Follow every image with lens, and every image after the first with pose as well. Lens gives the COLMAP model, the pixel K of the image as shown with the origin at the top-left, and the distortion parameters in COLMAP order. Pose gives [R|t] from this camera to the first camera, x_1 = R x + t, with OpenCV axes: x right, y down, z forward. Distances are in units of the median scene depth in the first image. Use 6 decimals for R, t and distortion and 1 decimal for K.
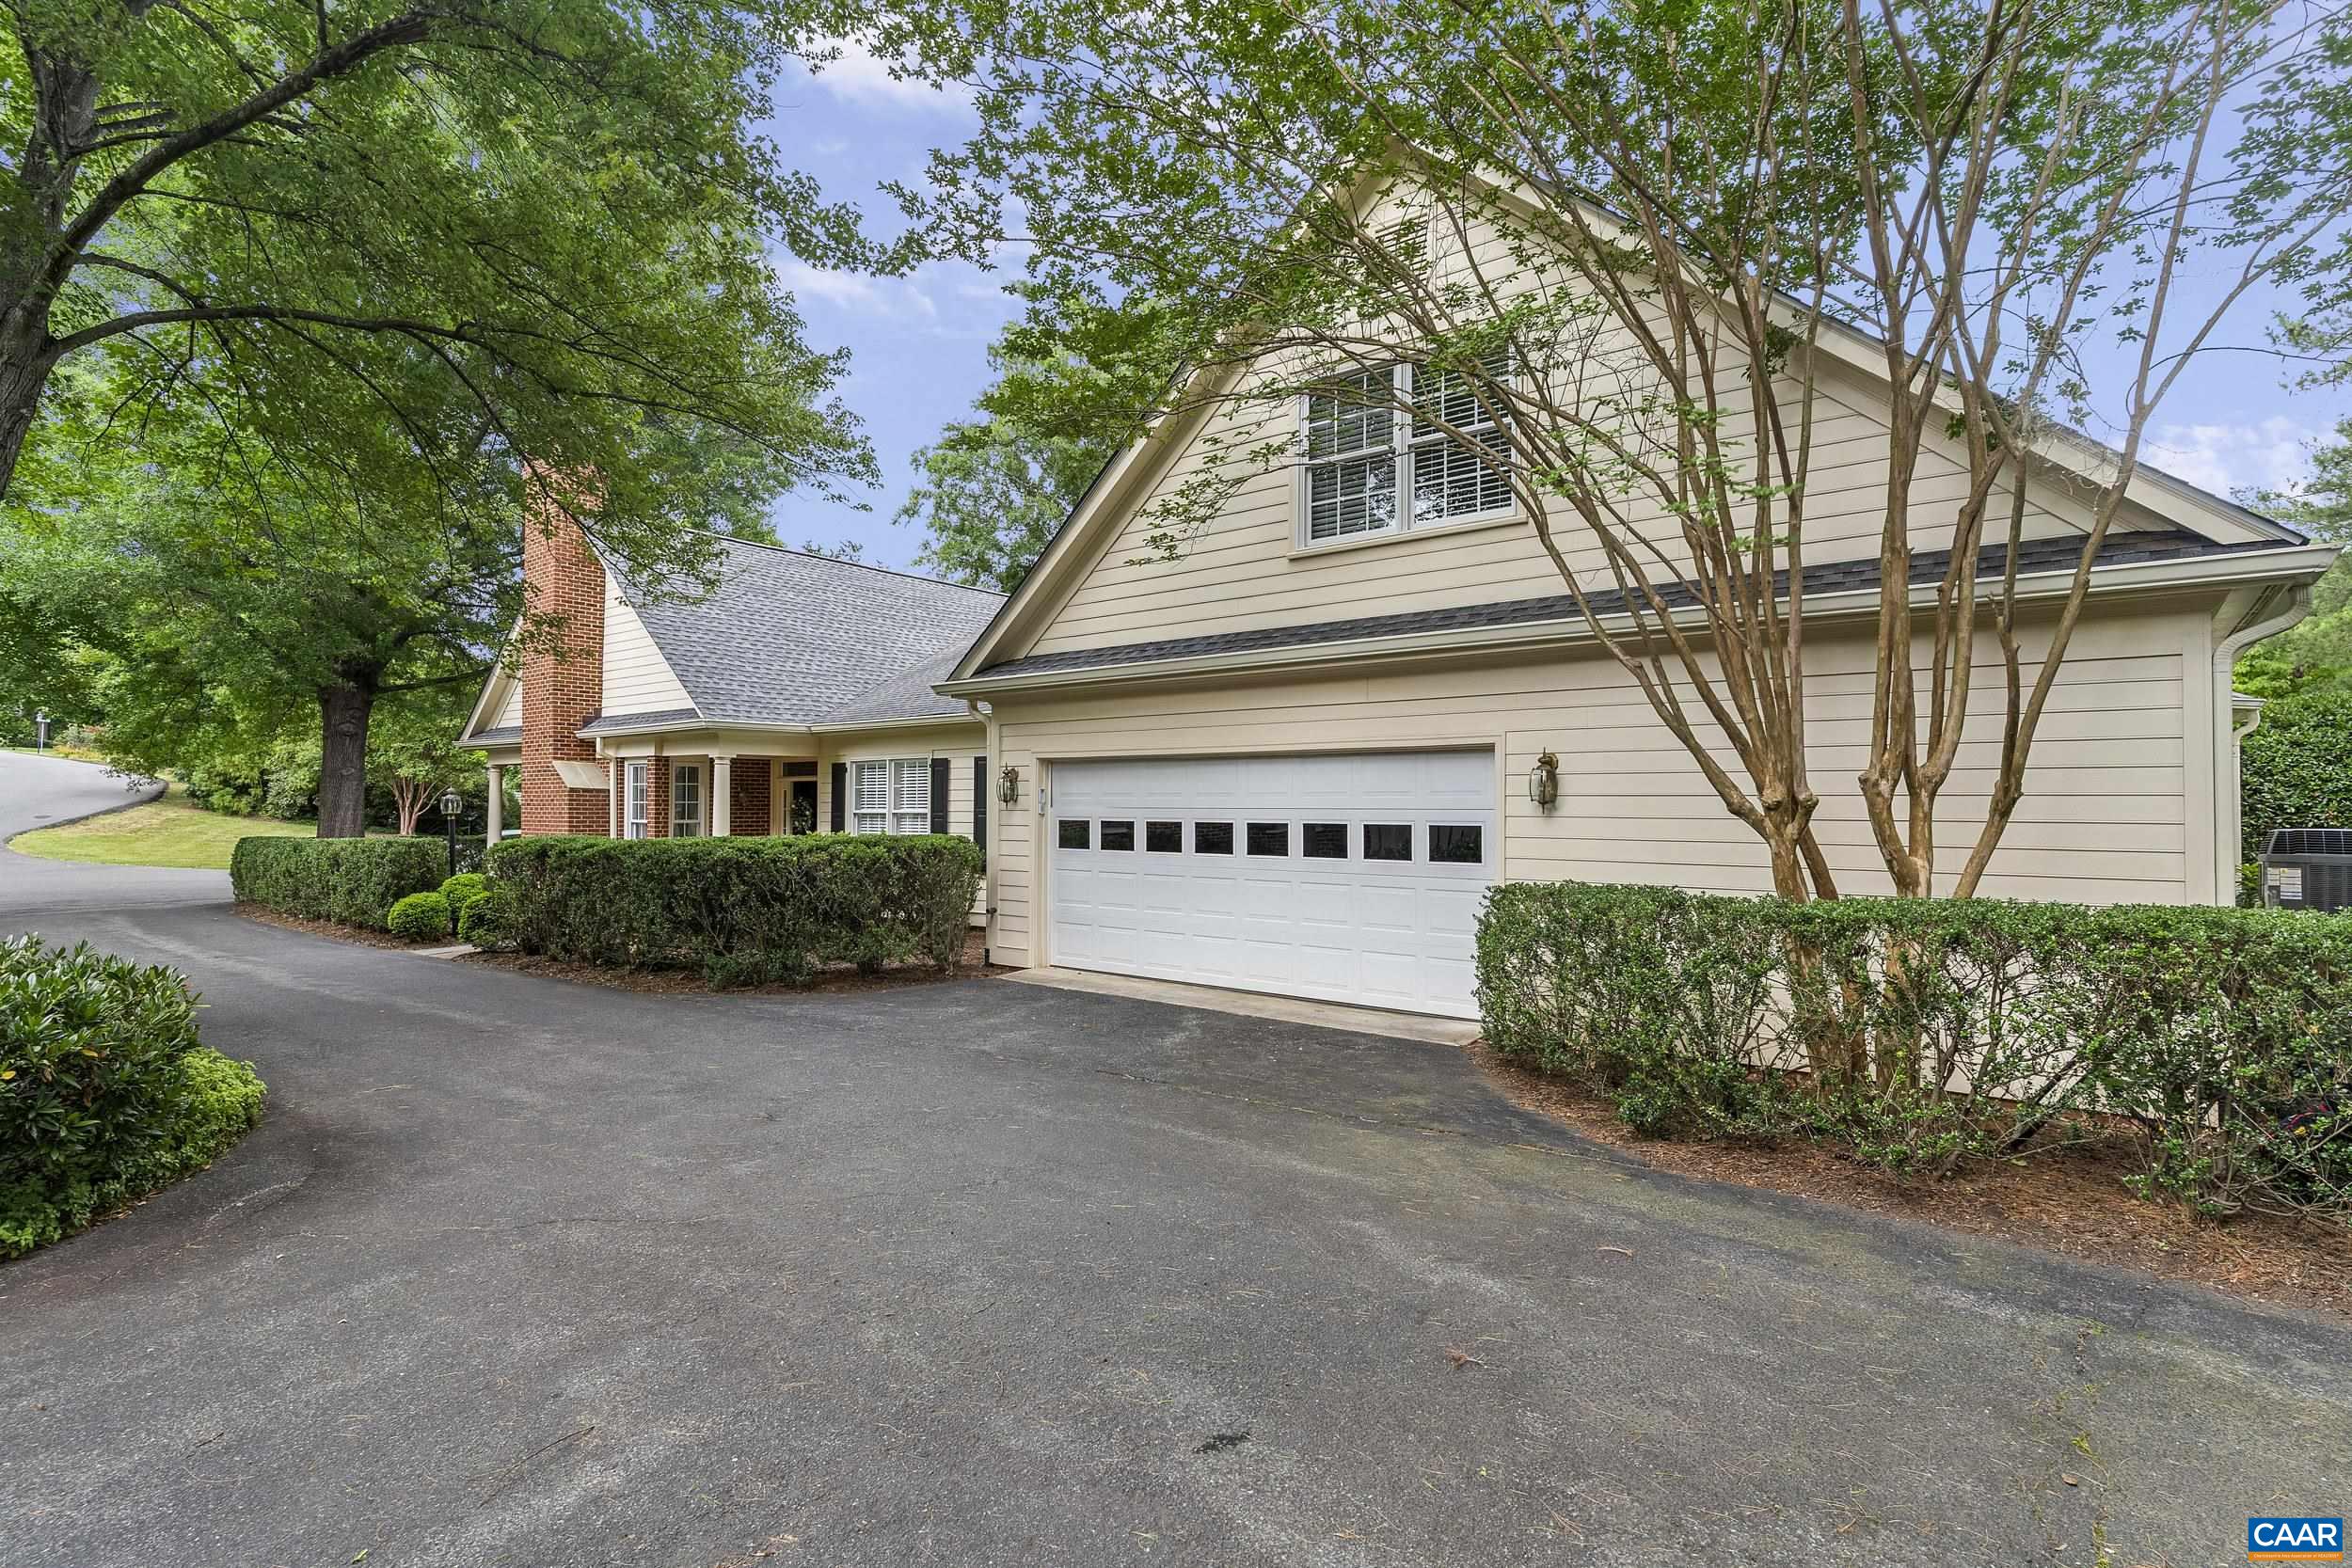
lens RADIAL K [[1128.5, 0, 1179.9], [0, 1128.5, 790.1], [0, 0, 1]] dist [0.003760, 0.000676]
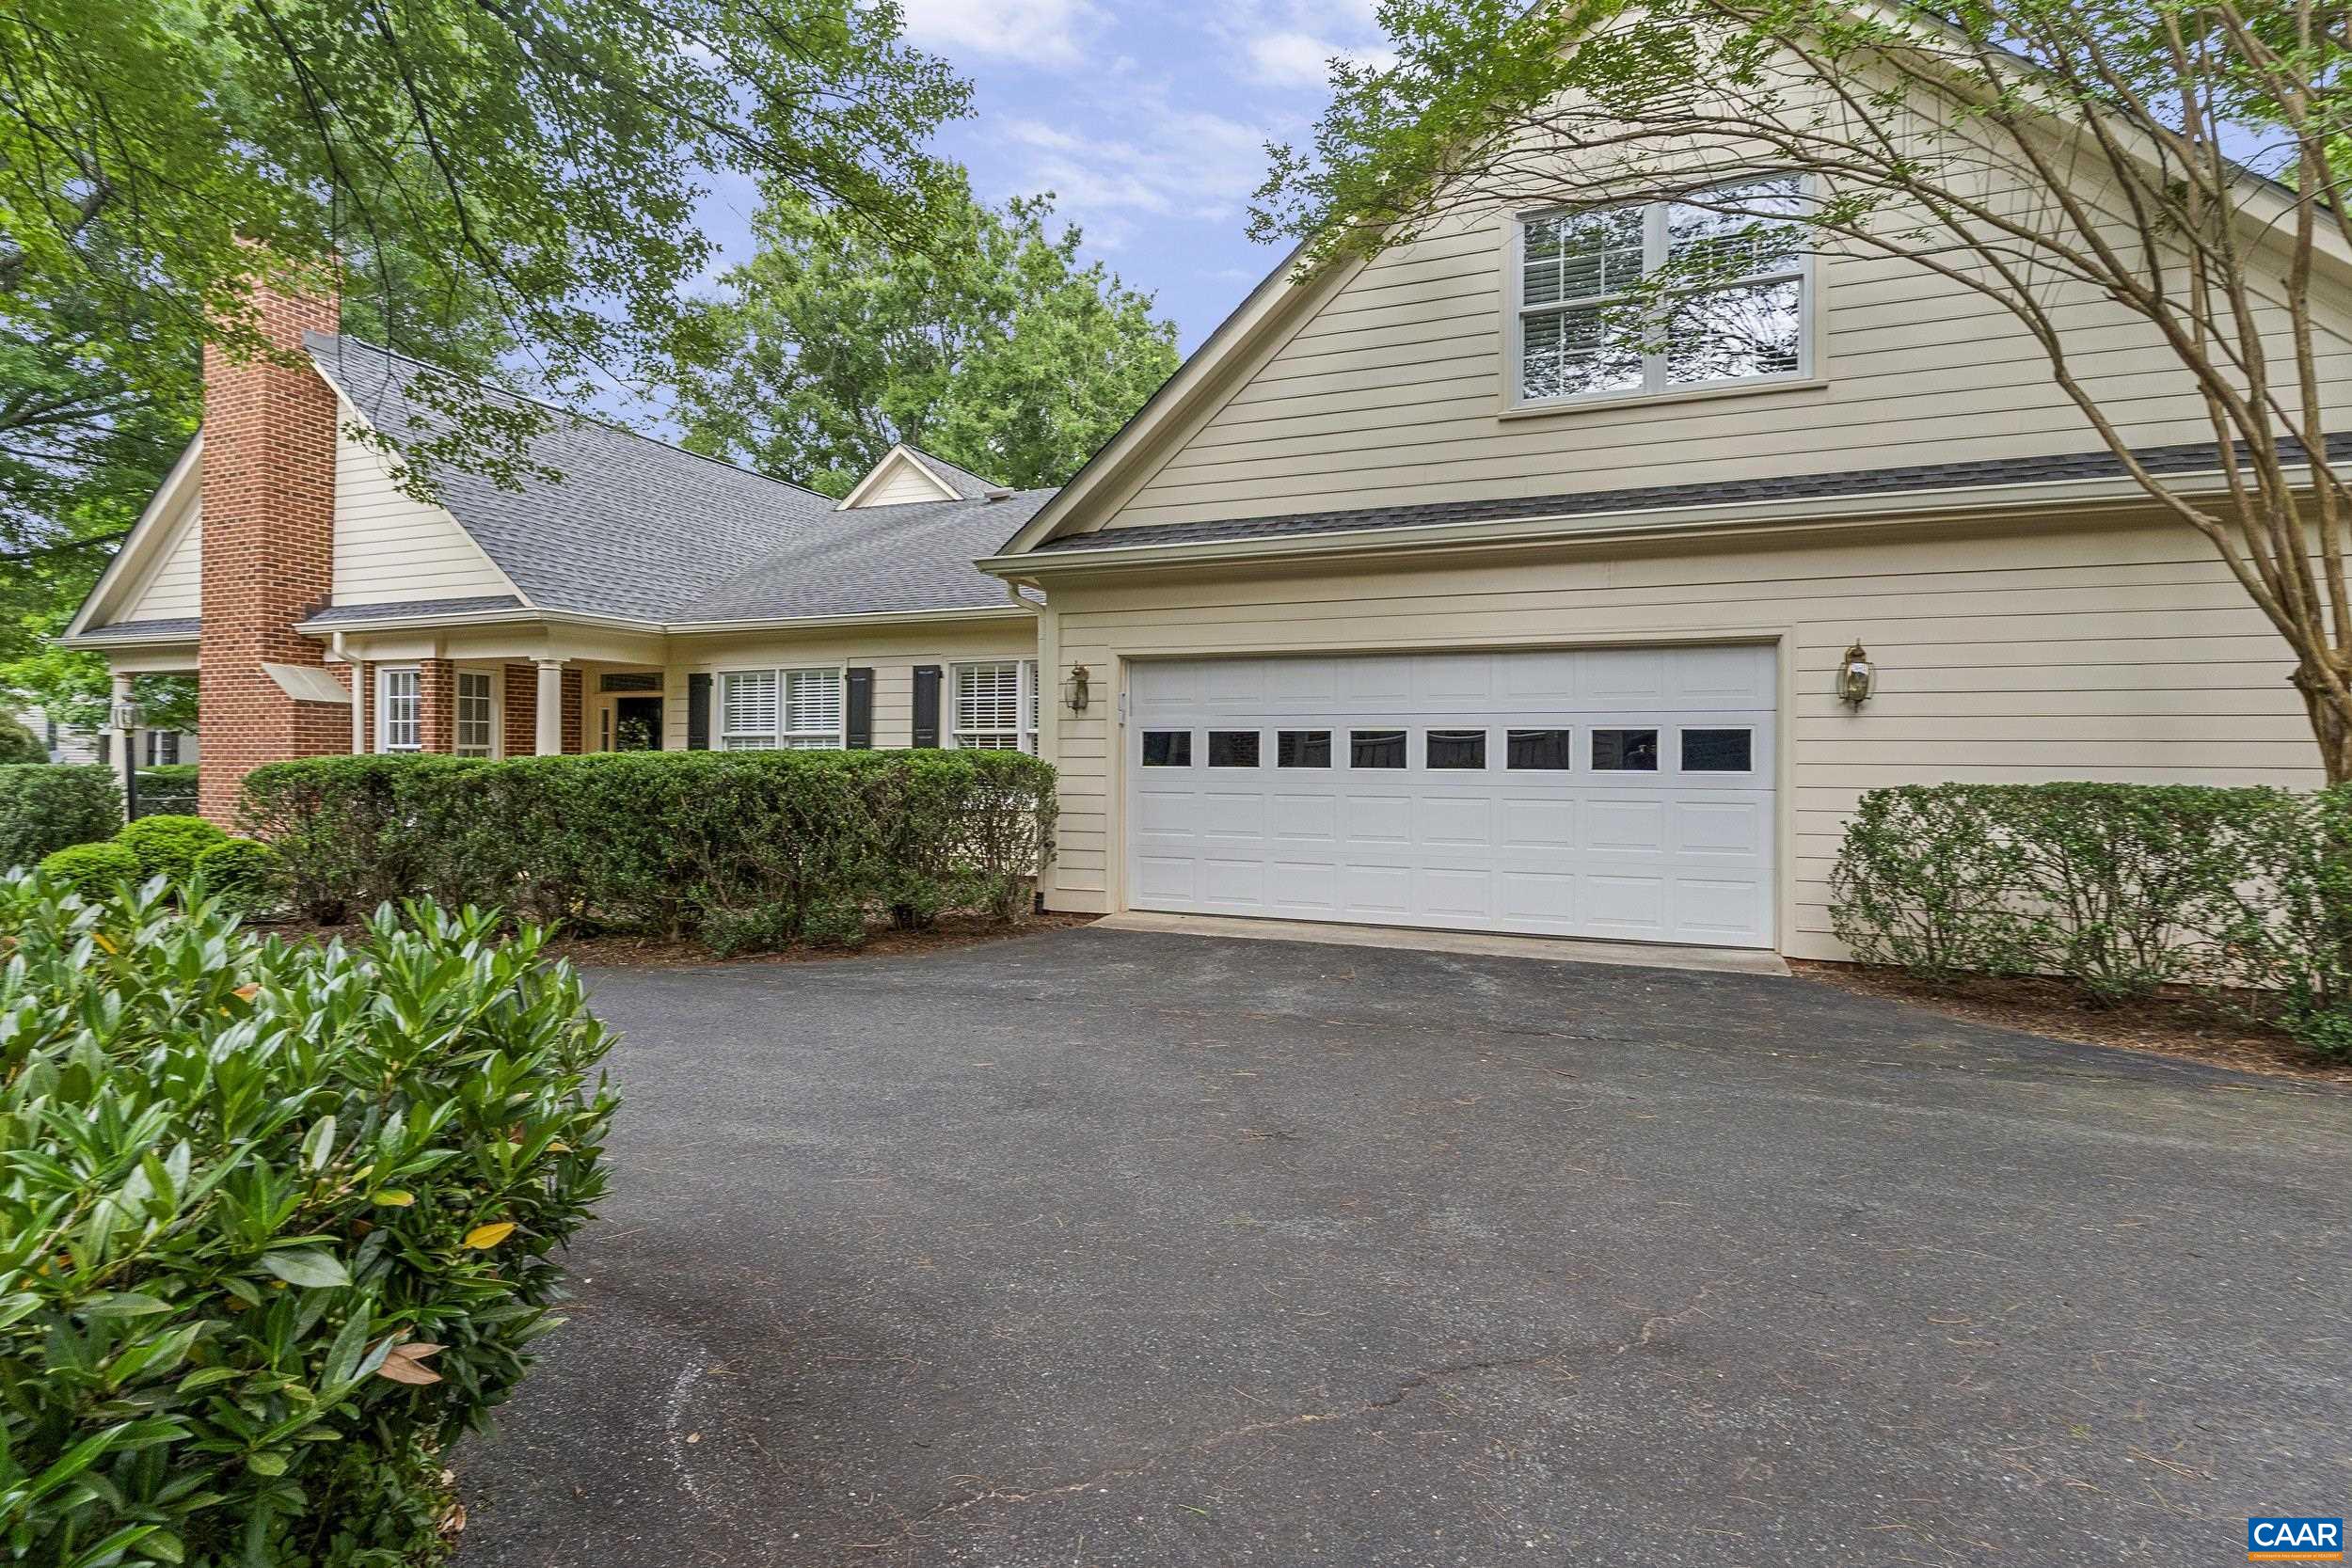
lens RADIAL K [[1128.5, 0, 1174.3], [0, 1128.5, 754.2], [0, 0, 1]] dist [0.003760, 0.000676]
pose [[0.957666, 0.002976, 0.287866, -0.316760], [-0.006364, 0.999921, 0.010835, 0.033354], [-0.287811, -0.012208, 0.957609, 0.207129]]
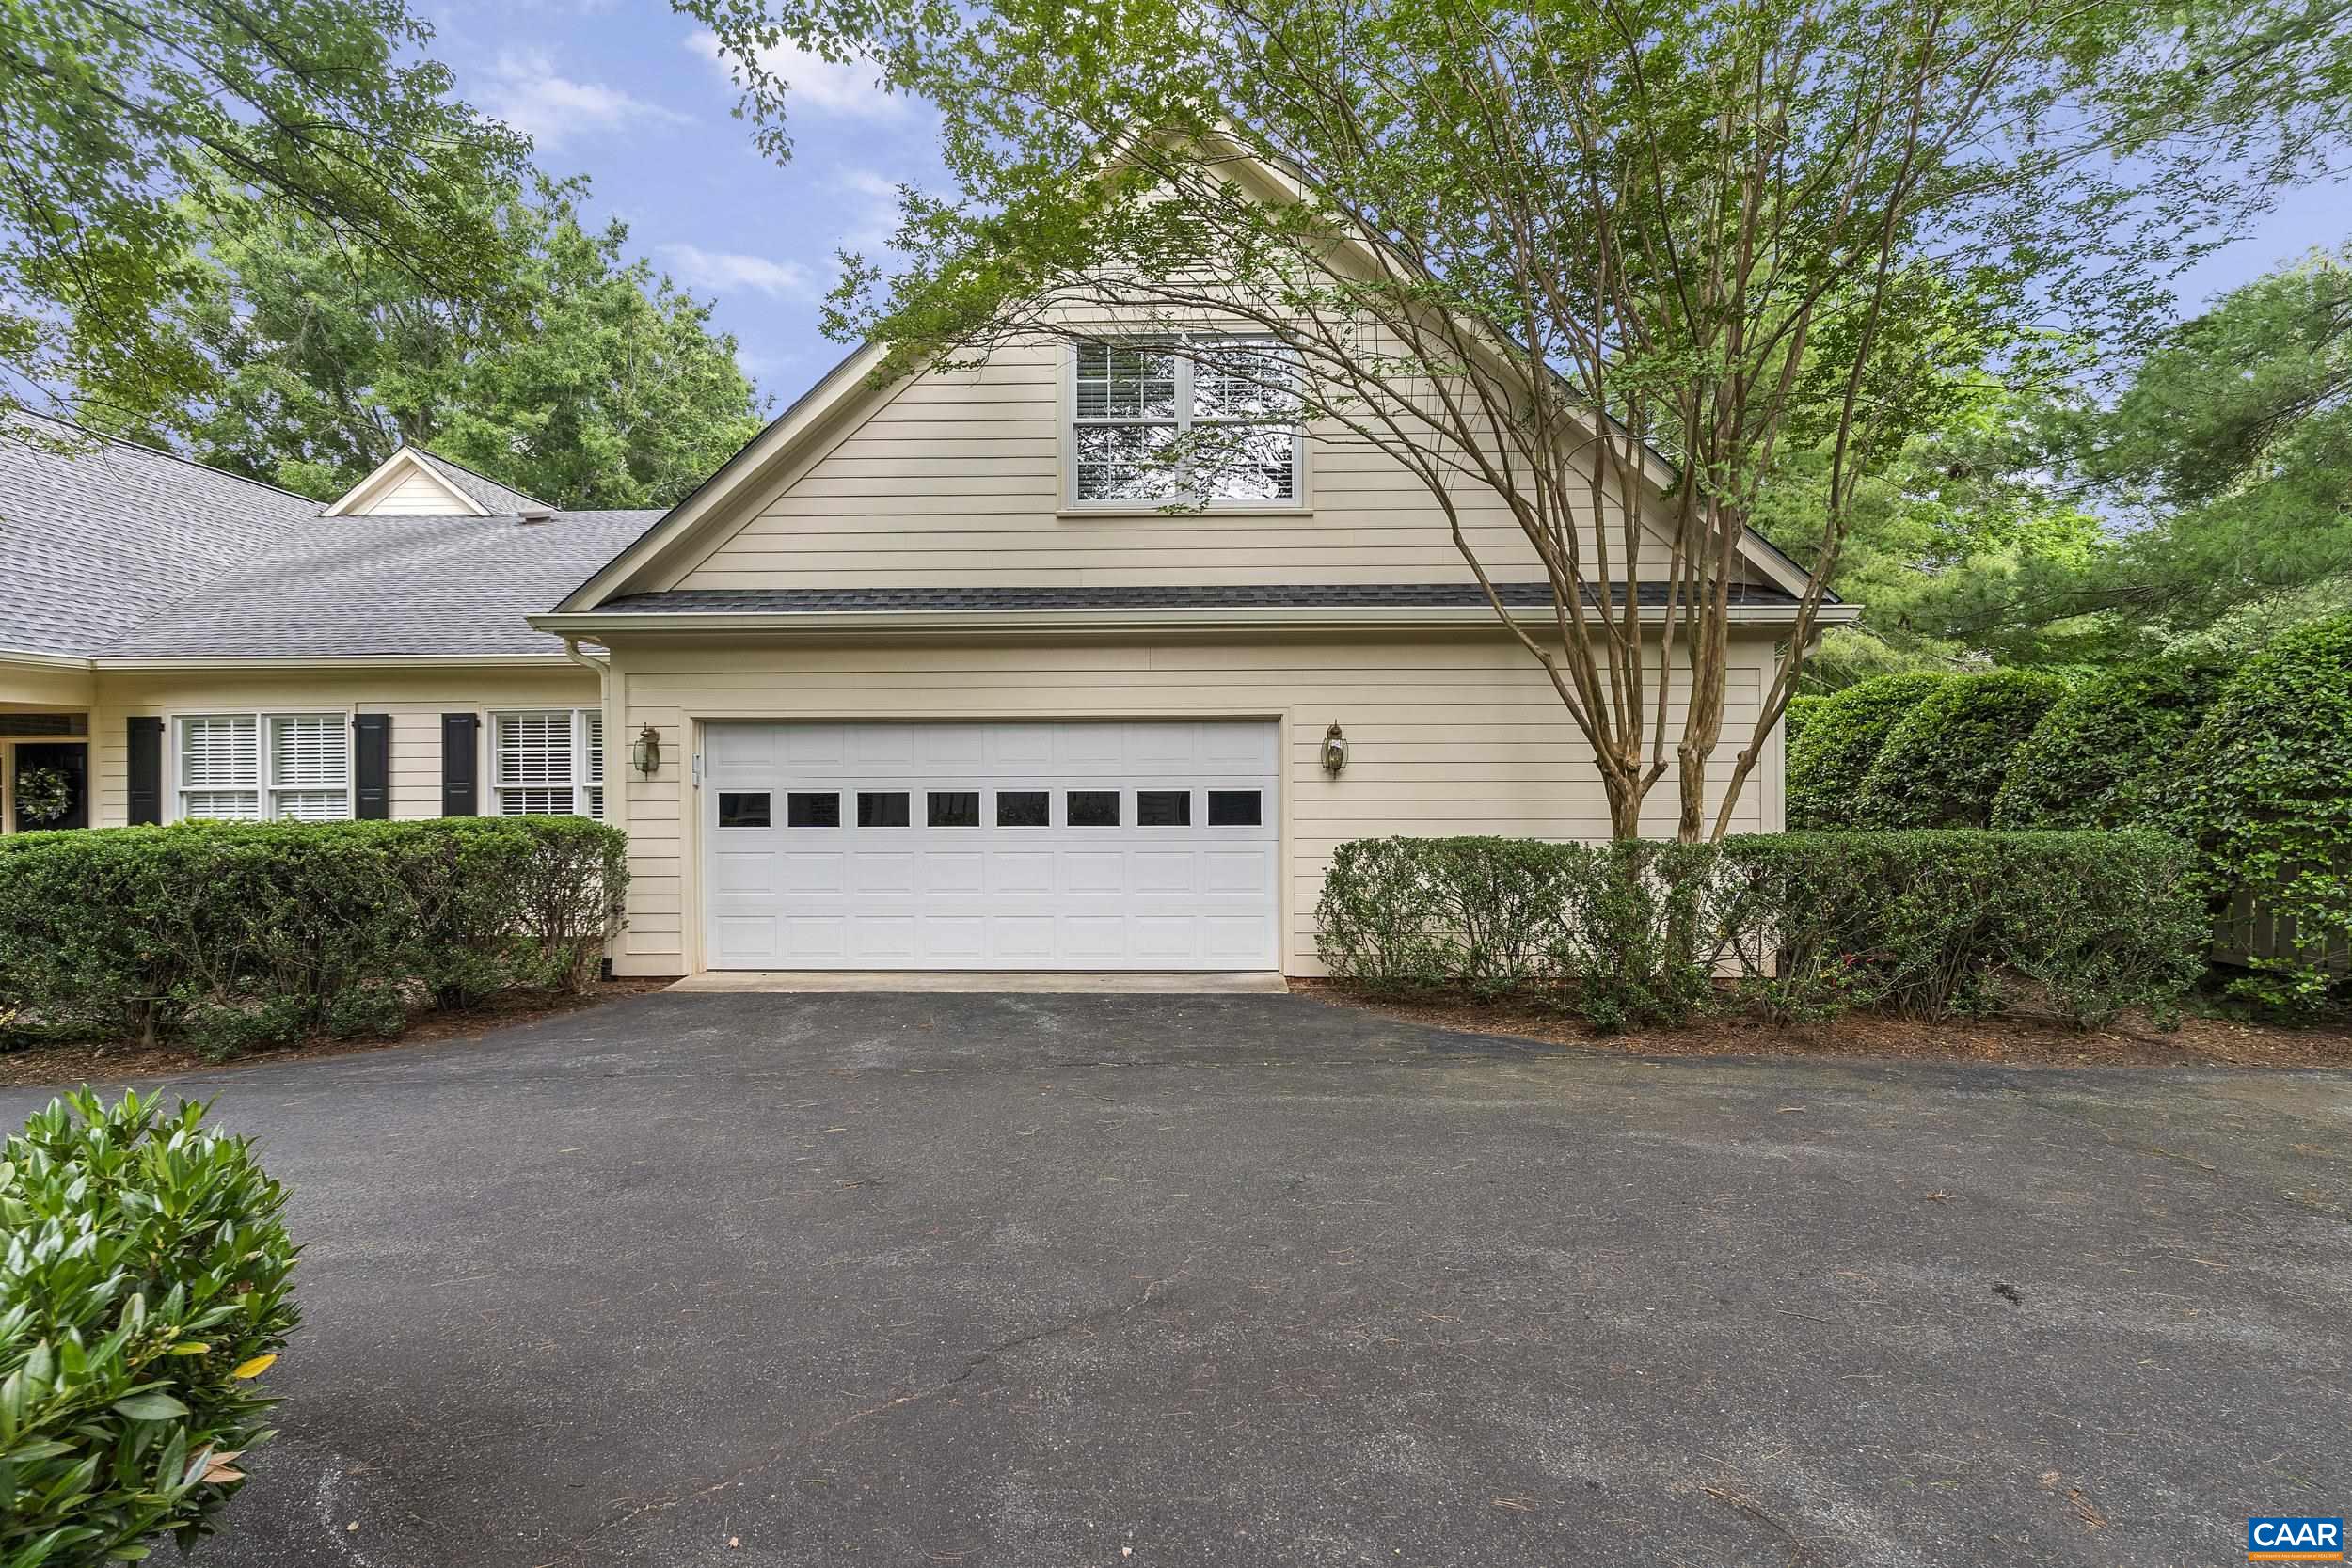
lens RADIAL K [[1128.5, 0, 1159.4], [0, 1128.5, 790.7], [0, 0, 1]] dist [0.003760, 0.000676]
pose [[0.796500, -0.012943, 0.604499, -0.344828], [-0.001528, 0.999725, 0.023419, 0.004812], [-0.604636, -0.019577, 0.796261, 0.148005]]
